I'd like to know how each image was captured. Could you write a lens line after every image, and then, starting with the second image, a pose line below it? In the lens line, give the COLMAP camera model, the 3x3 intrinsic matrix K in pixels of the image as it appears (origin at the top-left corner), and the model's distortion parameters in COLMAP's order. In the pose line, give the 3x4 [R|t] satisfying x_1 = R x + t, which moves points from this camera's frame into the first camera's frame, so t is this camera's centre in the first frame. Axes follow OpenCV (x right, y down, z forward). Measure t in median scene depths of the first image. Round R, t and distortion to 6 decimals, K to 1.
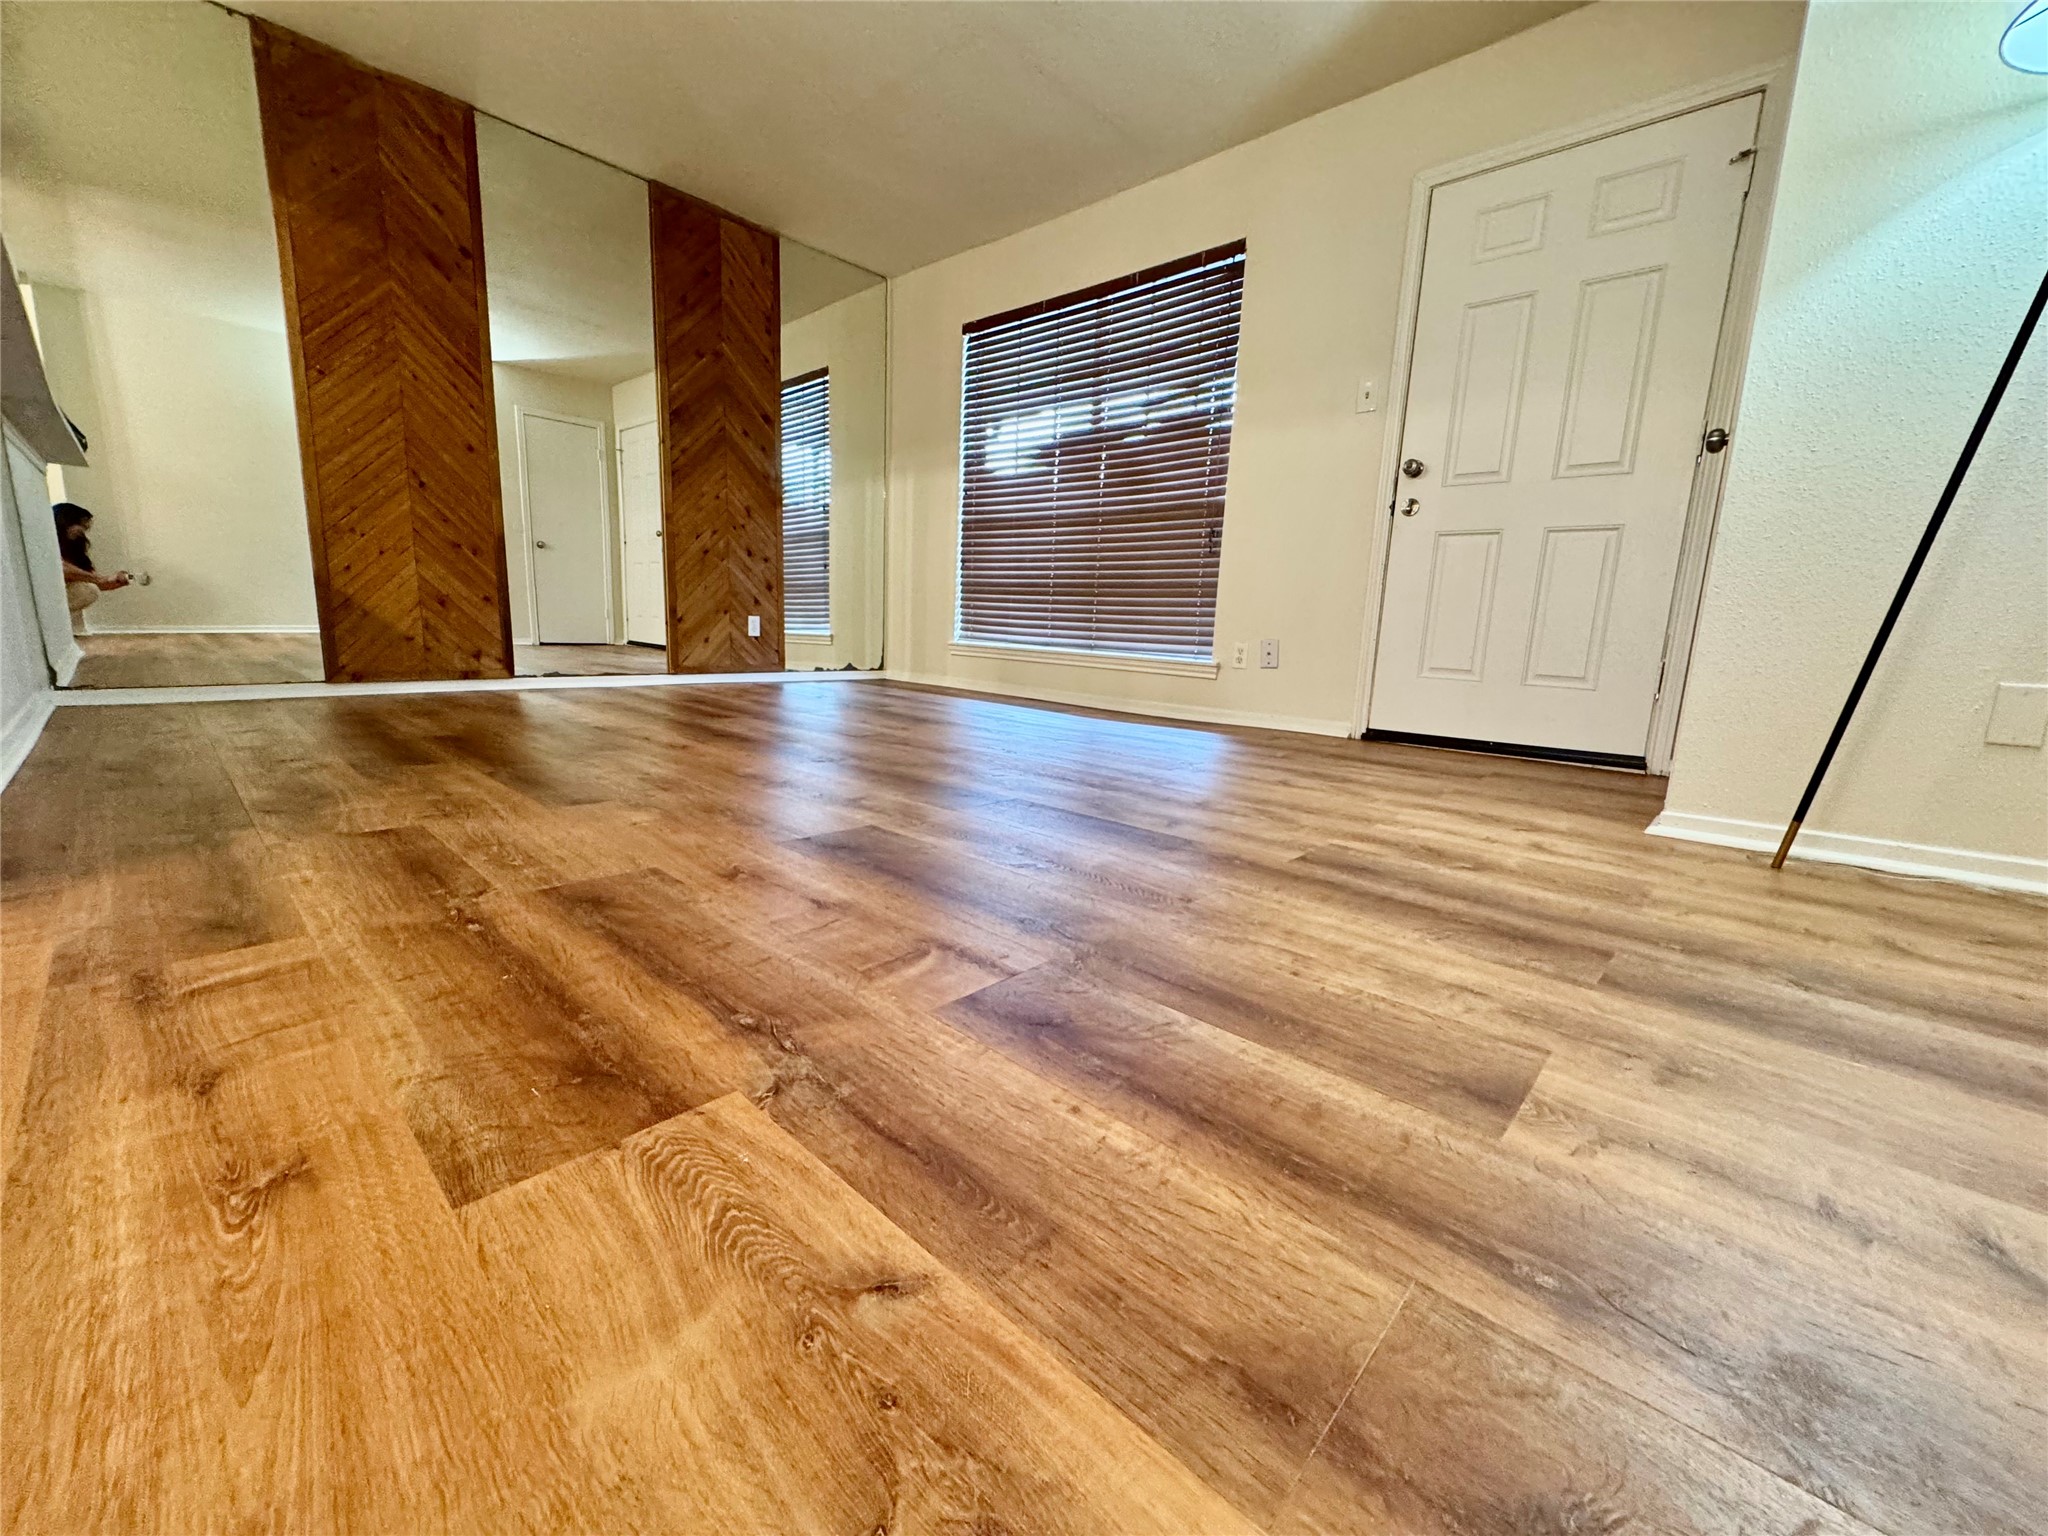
lens RADIAL K [[818.2, 0, 1024.0], [0, 818.2, 768.0], [0, 0, 1]] dist [-0.002299, 0.000227]
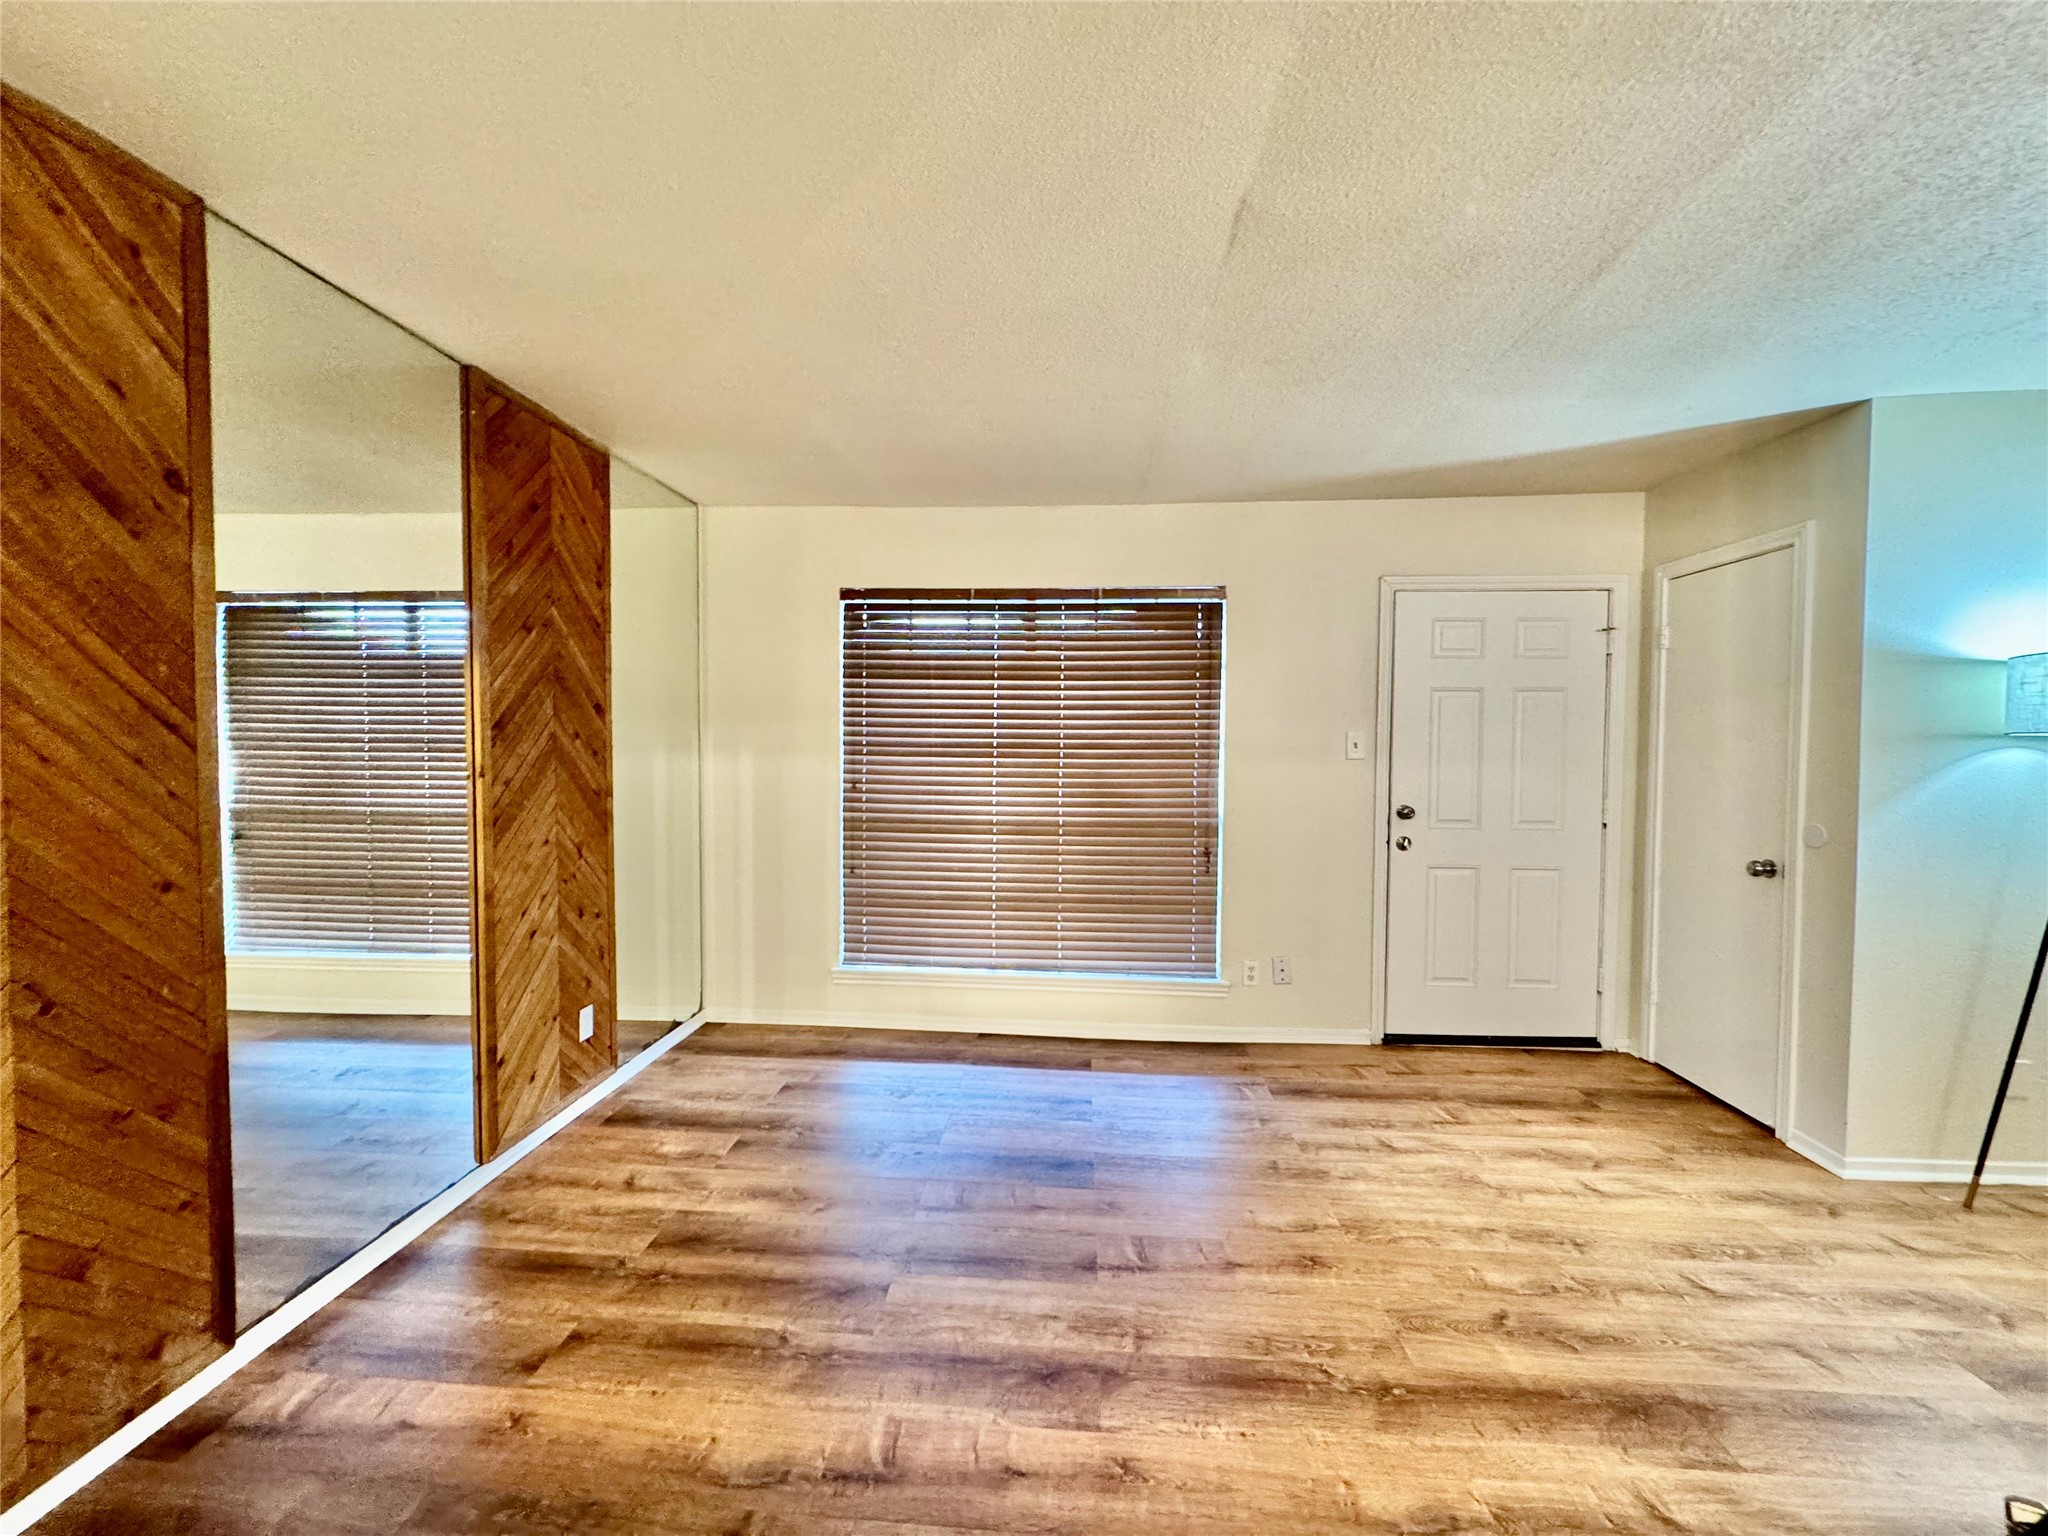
lens RADIAL K [[815.6, 0, 1018.5], [0, 815.6, 762.2], [0, 0, 1]] dist [-0.001566, 0.000201]
pose [[0.781637, -0.053368, 0.621447, -0.497991], [0.136465, 0.986826, -0.086896, -0.301671], [-0.608623, 0.152727, 0.778622, 0.305558]]
